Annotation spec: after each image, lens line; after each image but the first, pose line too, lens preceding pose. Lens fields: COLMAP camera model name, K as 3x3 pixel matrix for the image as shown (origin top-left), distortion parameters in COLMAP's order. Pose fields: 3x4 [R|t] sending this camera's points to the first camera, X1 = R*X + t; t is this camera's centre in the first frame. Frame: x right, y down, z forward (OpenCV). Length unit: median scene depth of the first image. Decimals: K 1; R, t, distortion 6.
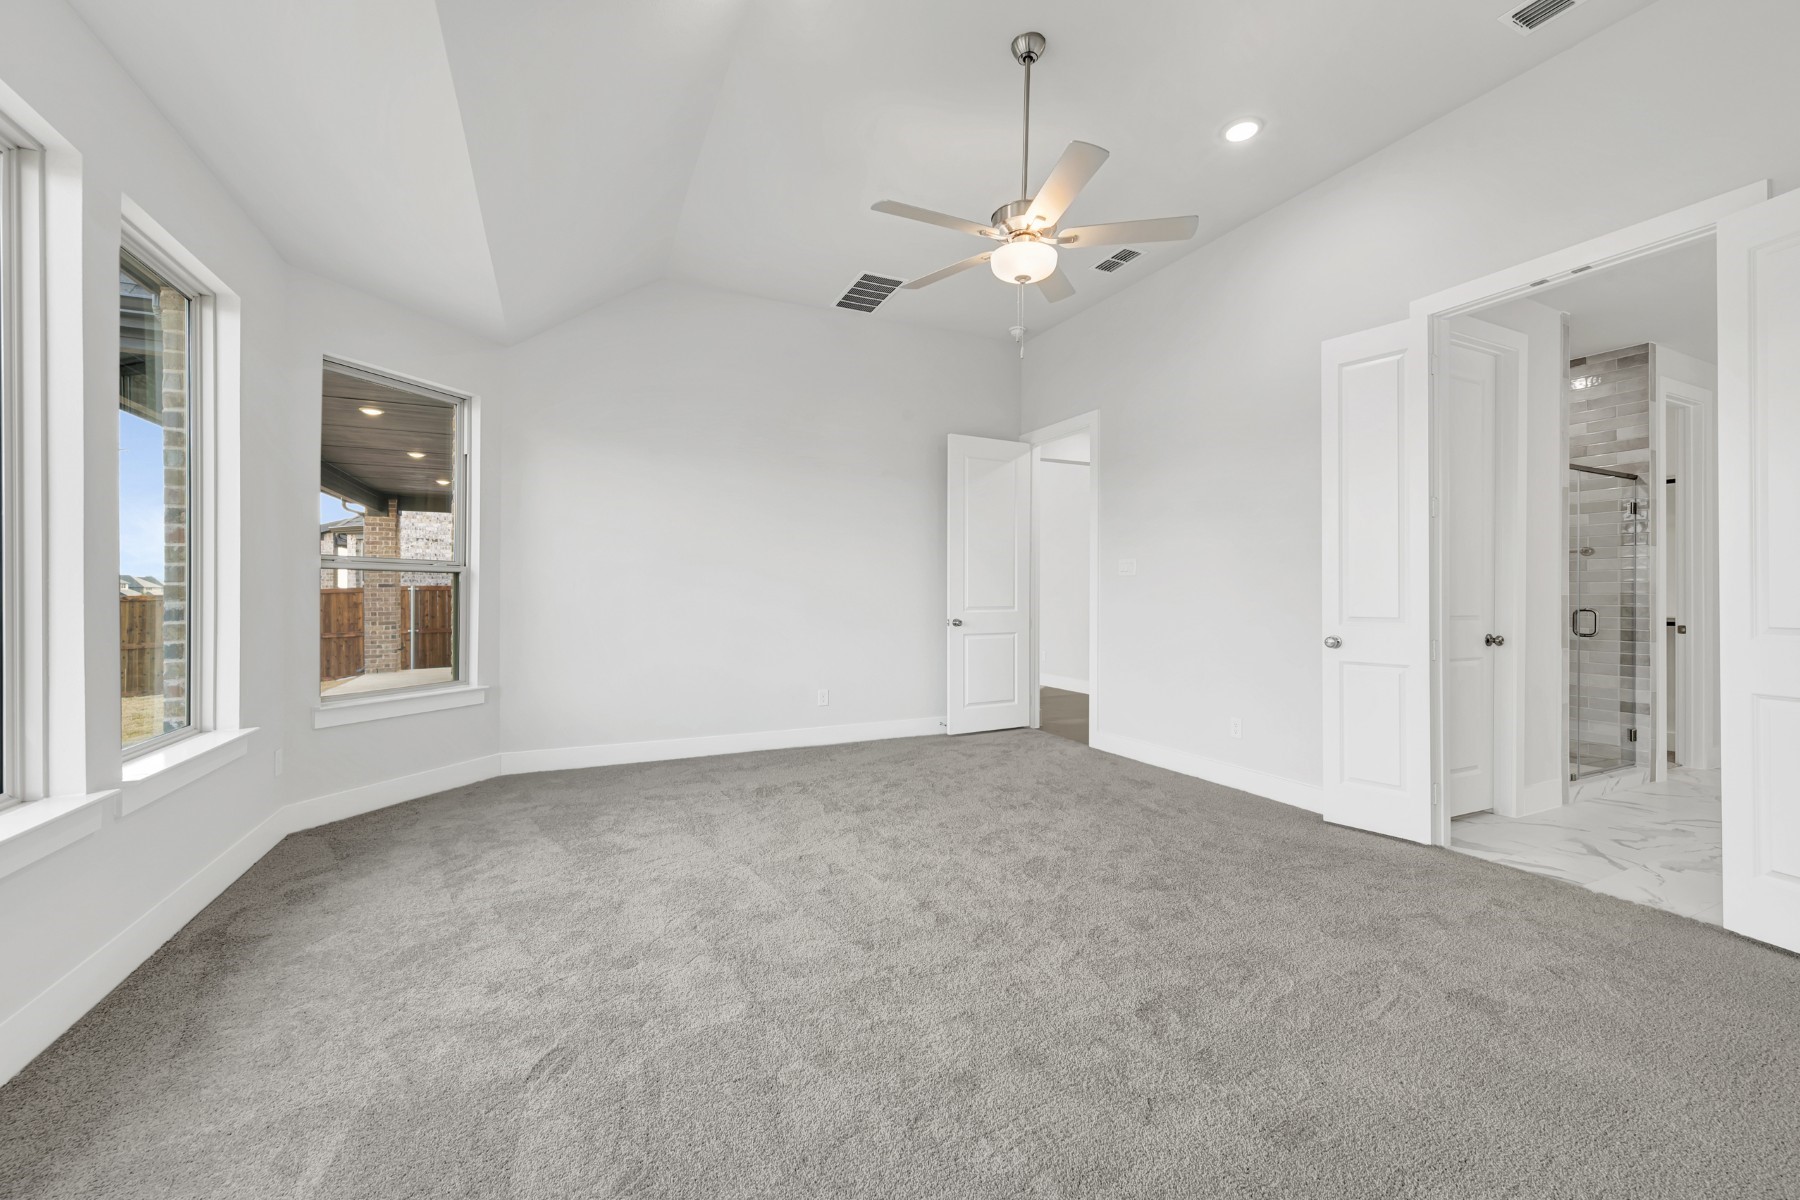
lens RADIAL K [[711.0, 0, 902.8], [0, 711.0, 592.0], [0, 0, 1]] dist [-0.001328, 0.001193]
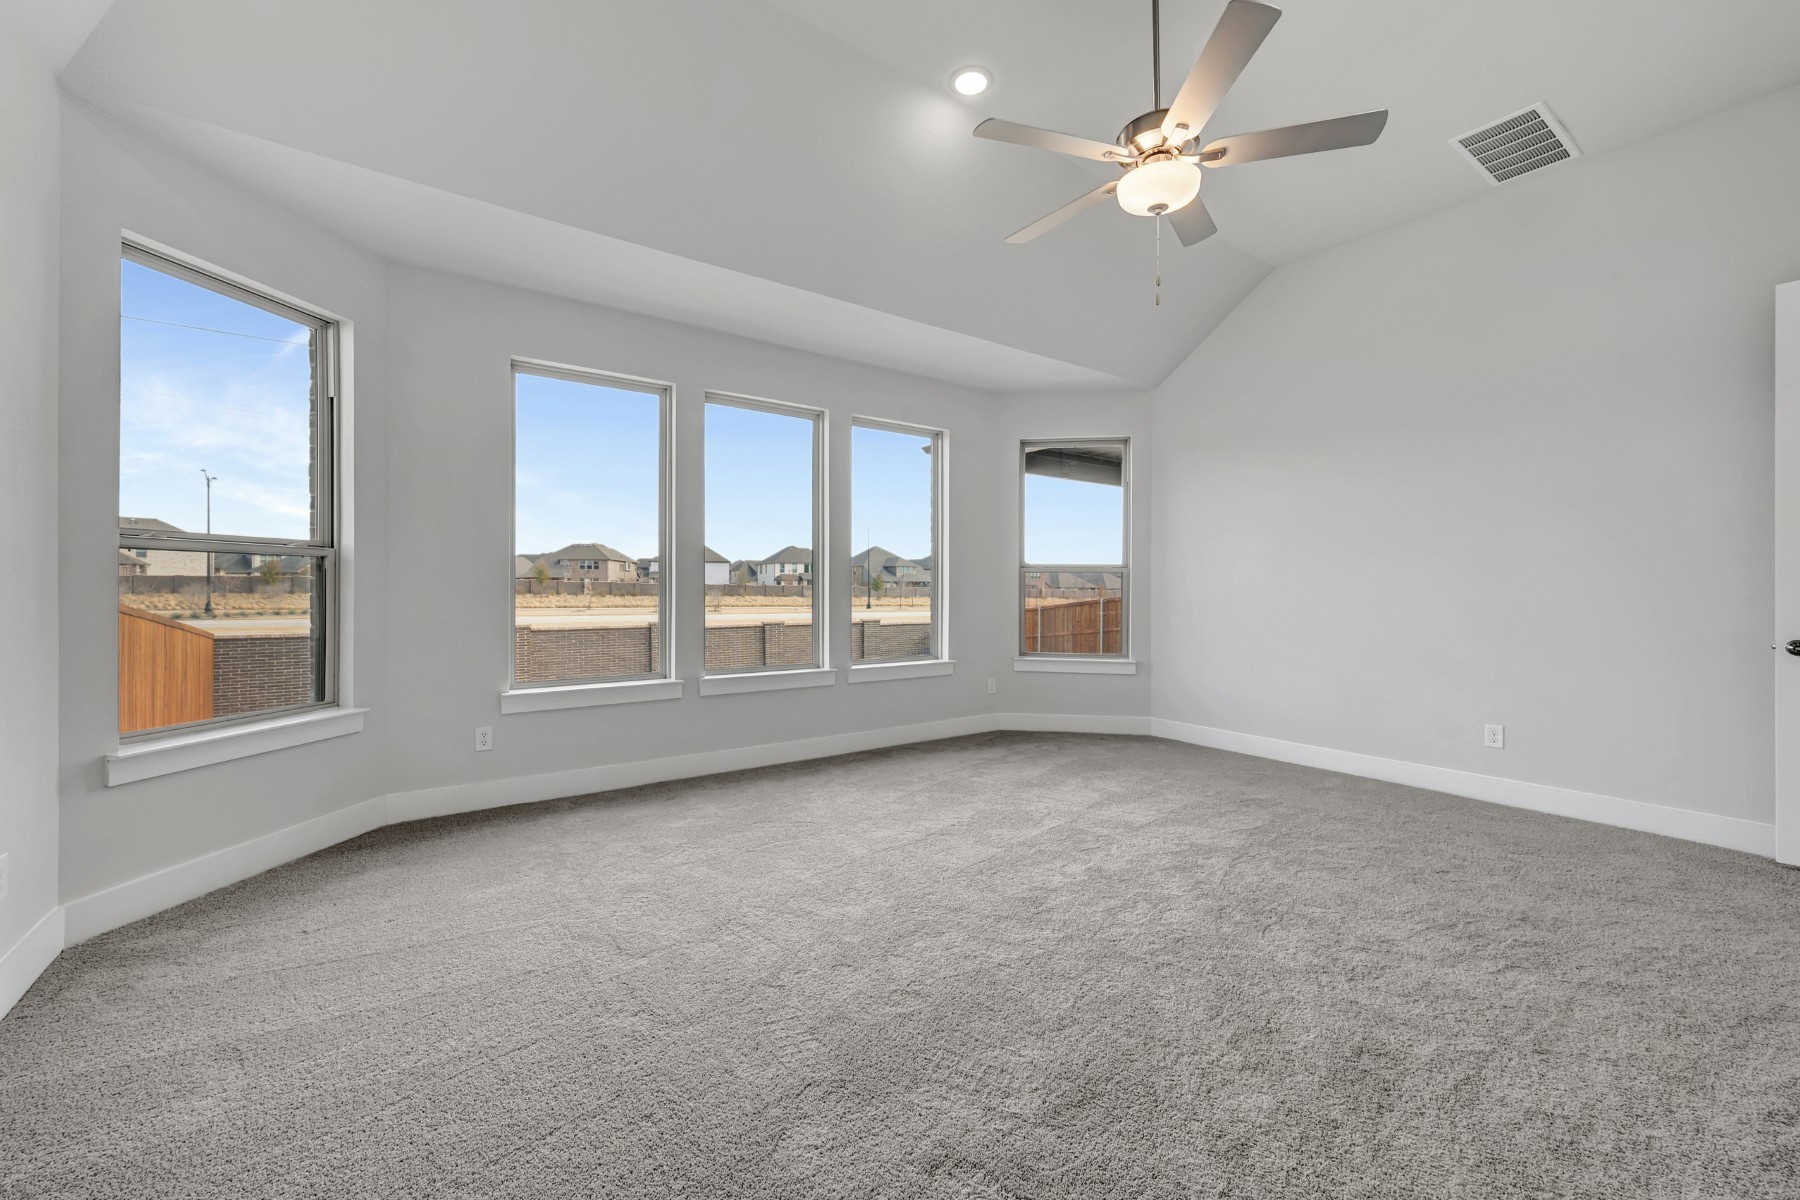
lens RADIAL K [[711.0, 0, 893.4], [0, 711.0, 591.6], [0, 0, 1]] dist [-0.001328, 0.001193]
pose [[0.190406, 0.004170, -0.981697, 0.746749], [-0.009469, 0.999952, 0.002411, 0.015157], [0.981660, 0.008837, 0.190437, 0.455134]]
